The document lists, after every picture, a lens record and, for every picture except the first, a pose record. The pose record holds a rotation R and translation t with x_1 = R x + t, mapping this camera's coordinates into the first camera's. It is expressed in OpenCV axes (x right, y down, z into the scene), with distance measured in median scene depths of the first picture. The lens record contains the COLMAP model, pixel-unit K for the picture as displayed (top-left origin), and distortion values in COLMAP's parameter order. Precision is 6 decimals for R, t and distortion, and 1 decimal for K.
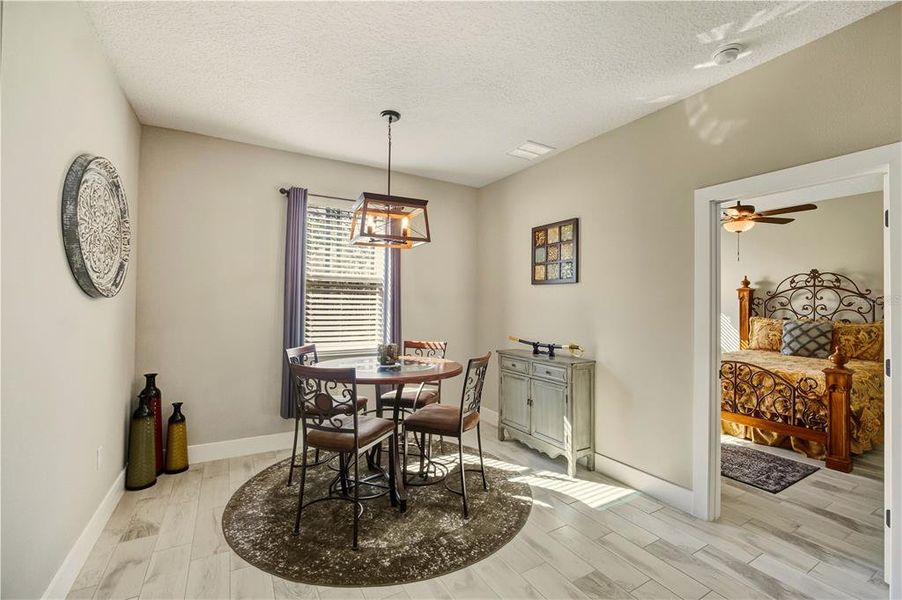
lens RADIAL K [[388.0, 0, 452.9], [0, 388.0, 299.3], [0, 0, 1]] dist [-0.011835, 0.004918]
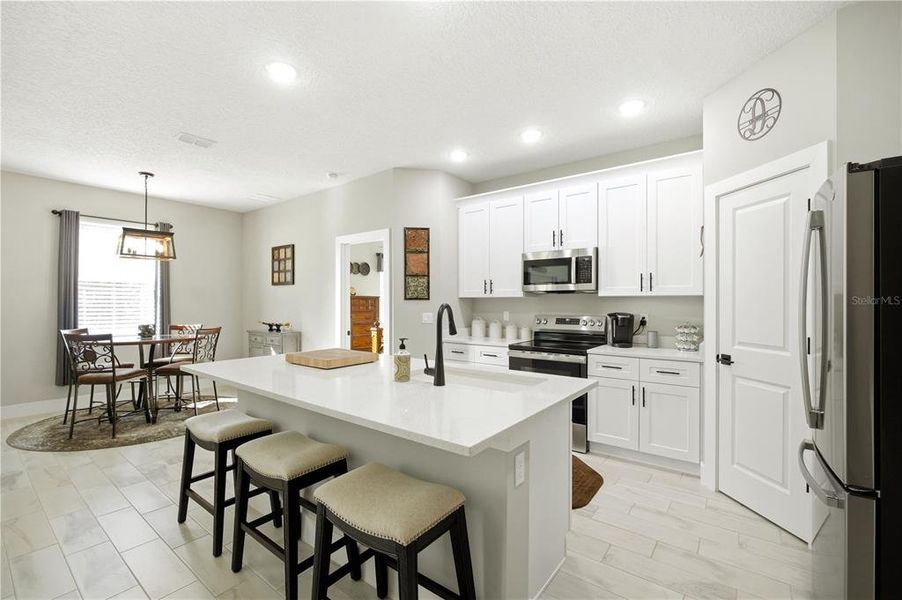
lens RADIAL K [[388.0, 0, 446.7], [0, 388.0, 302.6], [0, 0, 1]] dist [-0.011835, 0.004918]
pose [[0.928491, -0.008854, 0.371248, 0.281368], [0.004005, 0.999896, 0.013829, 0.010877], [-0.371332, -0.011353, 0.928431, -0.652590]]
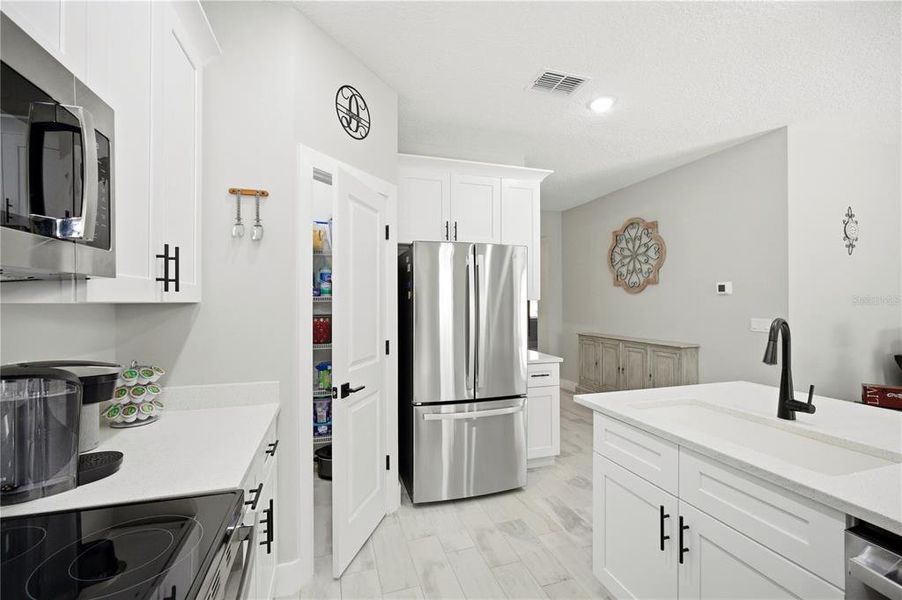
lens RADIAL K [[388.0, 0, 451.9], [0, 388.0, 300.9], [0, 0, 1]] dist [-0.011835, 0.004918]
pose [[-0.976438, -0.001182, 0.215793, 0.700859], [-0.003846, 0.999921, -0.011926, 0.010517], [-0.215762, -0.012475, -0.976366, 0.259209]]
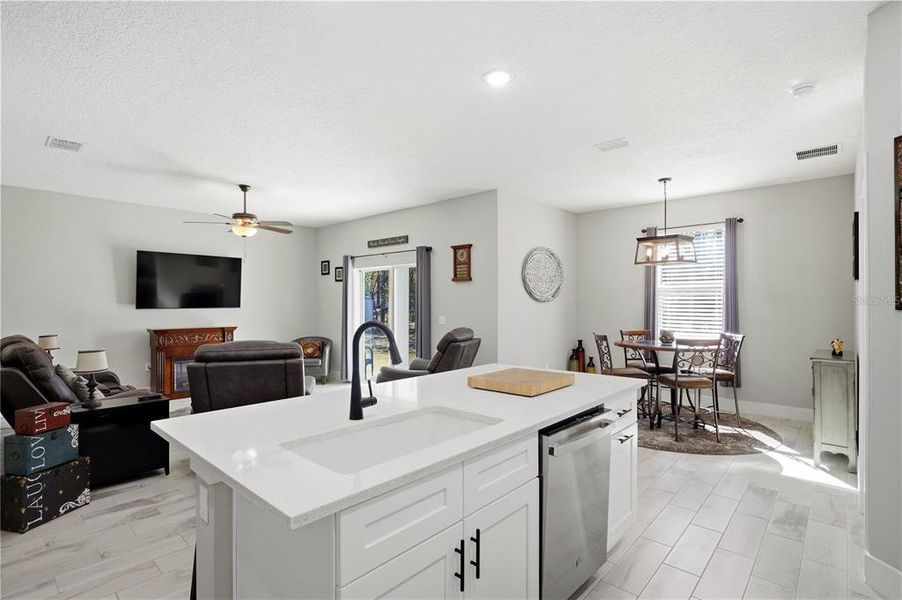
lens RADIAL K [[433.2, 0, 451.7], [0, 433.2, 304.3], [0, 0, 1]] dist [-0.003482, -0.000071]
pose [[0.305200, -0.007982, -0.952255, 0.915603], [0.013526, 0.999900, -0.004047, 0.007847], [0.952192, -0.011645, 0.305278, -0.247603]]
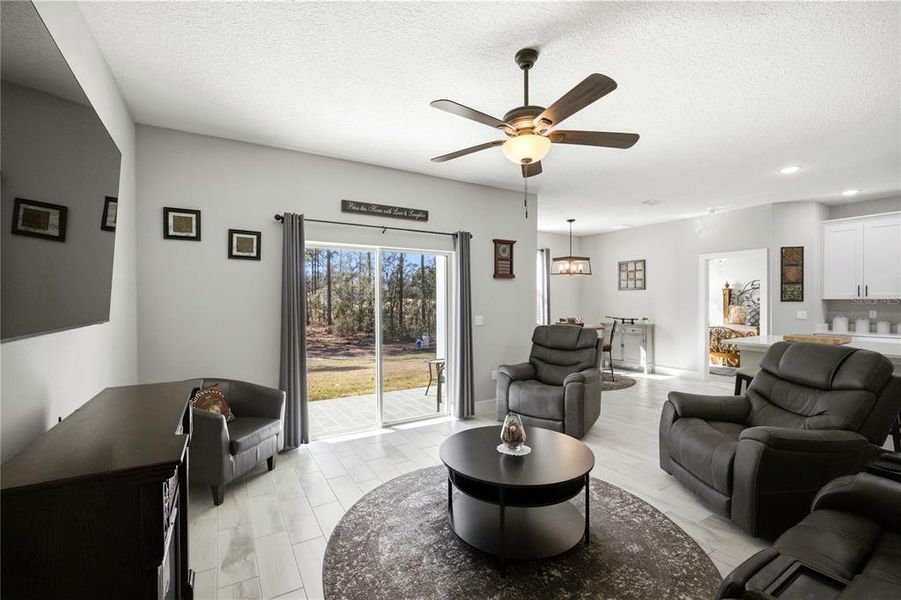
lens RADIAL K [[387.6, 0, 454.8], [0, 387.6, 304.0], [0, 0, 1]] dist [-0.011835, 0.004918]
pose [[0.999860, -0.014000, 0.009112, -0.687601], [0.013791, 0.999650, 0.022574, -0.023113], [-0.009424, -0.022445, 0.999704, -1.041372]]
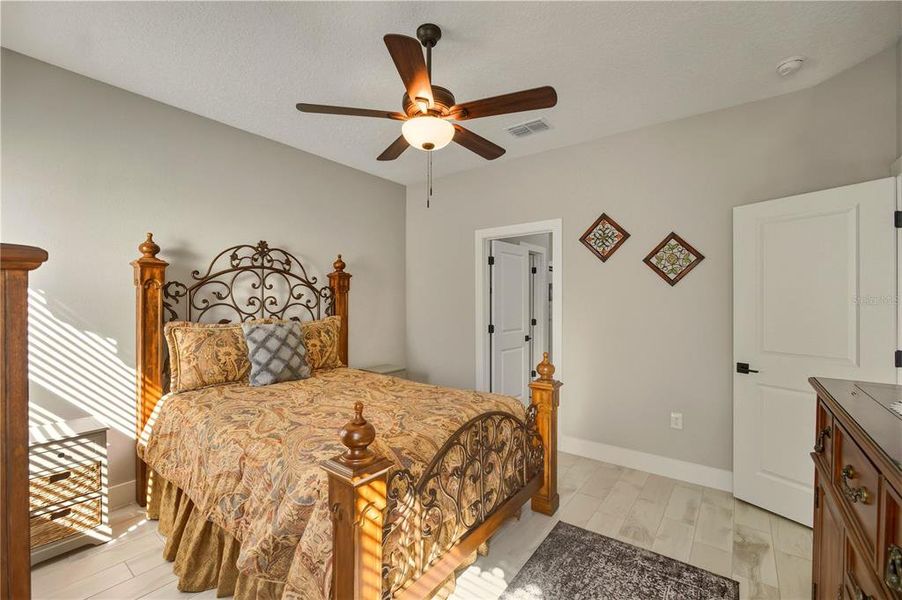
lens RADIAL K [[388.0, 0, 447.5], [0, 388.0, 299.1], [0, 0, 1]] dist [-0.011835, 0.004918]
pose [[-0.382634, -0.013203, 0.923806, 0.313849], [-0.020321, 0.999776, 0.005872, 0.010689], [-0.923676, -0.016526, -0.382817, 1.312463]]
